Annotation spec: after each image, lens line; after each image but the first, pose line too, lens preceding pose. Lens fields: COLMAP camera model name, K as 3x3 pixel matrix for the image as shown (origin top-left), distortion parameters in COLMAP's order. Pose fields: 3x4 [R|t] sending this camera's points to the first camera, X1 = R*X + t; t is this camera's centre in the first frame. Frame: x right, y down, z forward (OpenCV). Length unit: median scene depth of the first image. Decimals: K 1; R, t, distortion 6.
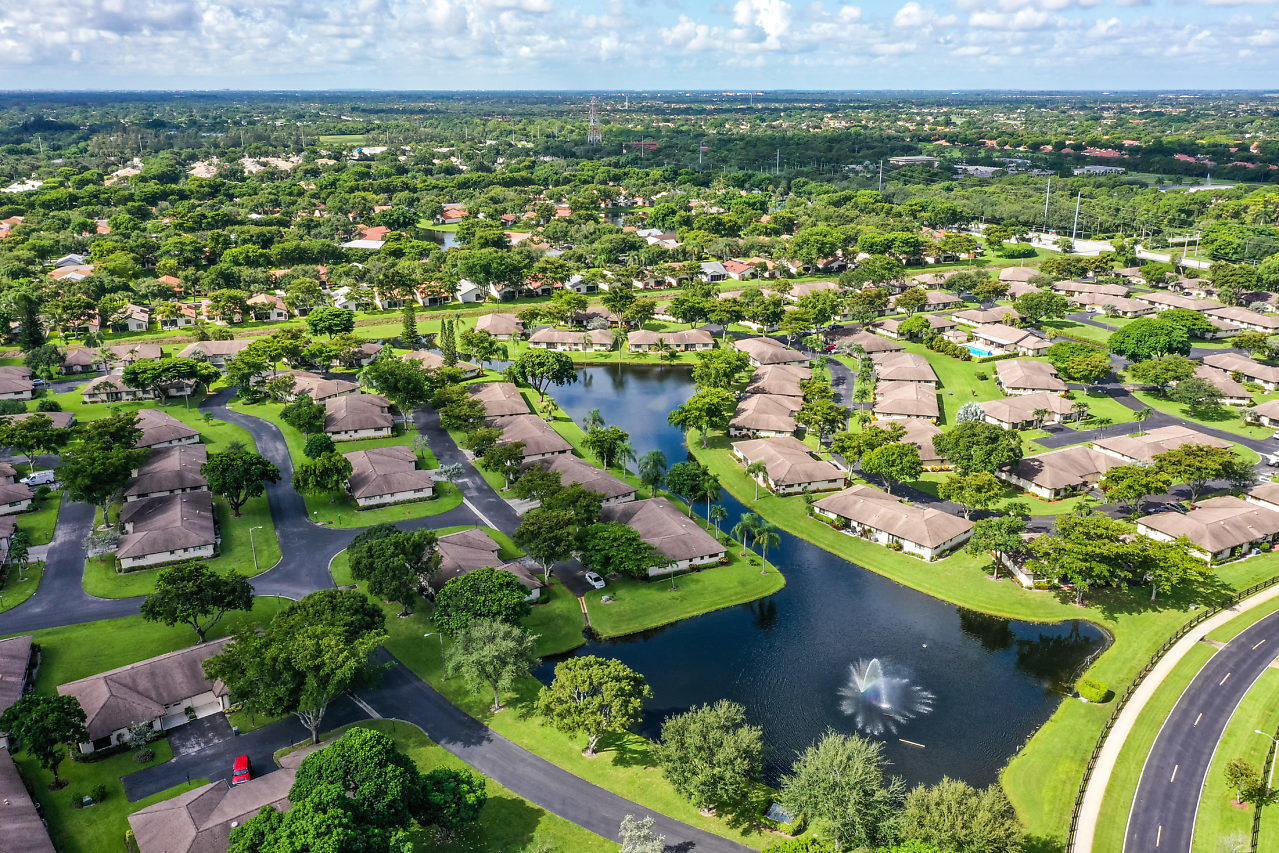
lens RADIAL K [[1025.9, 0, 635.0], [0, 1025.9, 445.0], [0, 0, 1]] dist [0.017511, -0.006291]
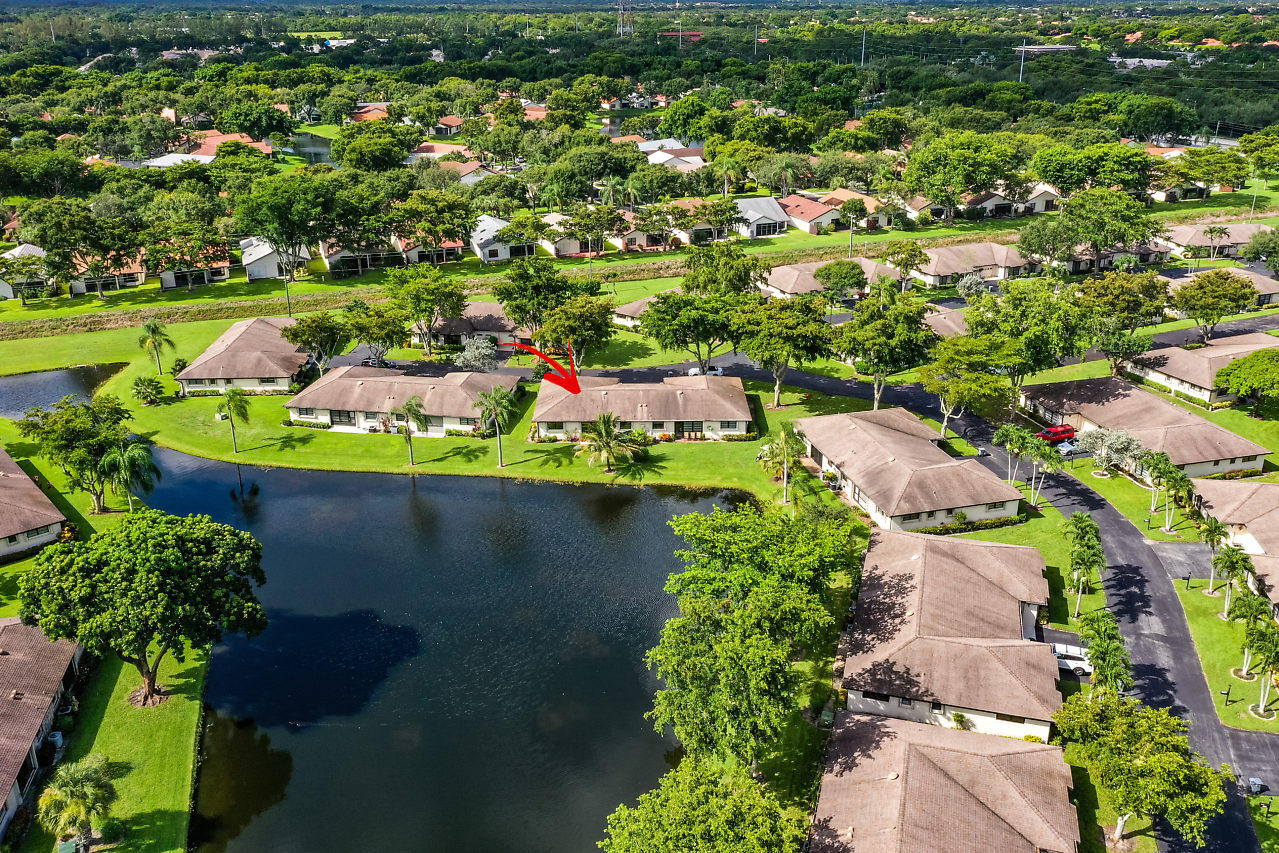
lens RADIAL K [[1057.9, 0, 639.5], [0, 1057.9, 426.5], [0, 0, 1]] dist [0.010910, 0.000242]
pose [[0.998825, 0.017072, -0.045353, 0.037991], [-0.014818, 0.998660, 0.049579, -0.082994], [0.046139, -0.048848, 0.997740, 0.426411]]
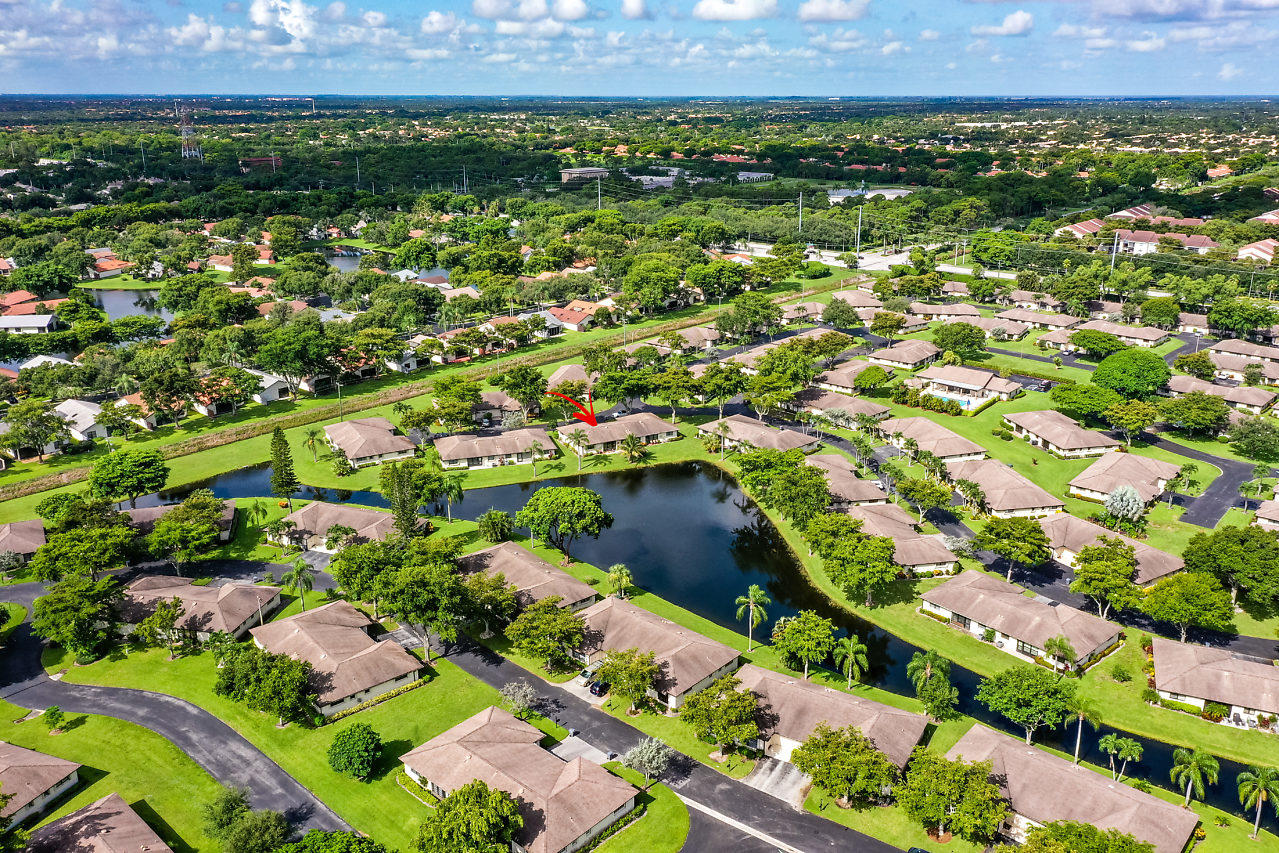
lens RADIAL K [[1025.9, 0, 635.0], [0, 1025.9, 445.0], [0, 0, 1]] dist [0.017511, -0.006291]
pose [[0.909517, -0.134630, 0.393260, -0.186835], [0.136343, 0.990378, 0.023721, -0.079217], [-0.392669, 0.032043, 0.919121, 0.211906]]
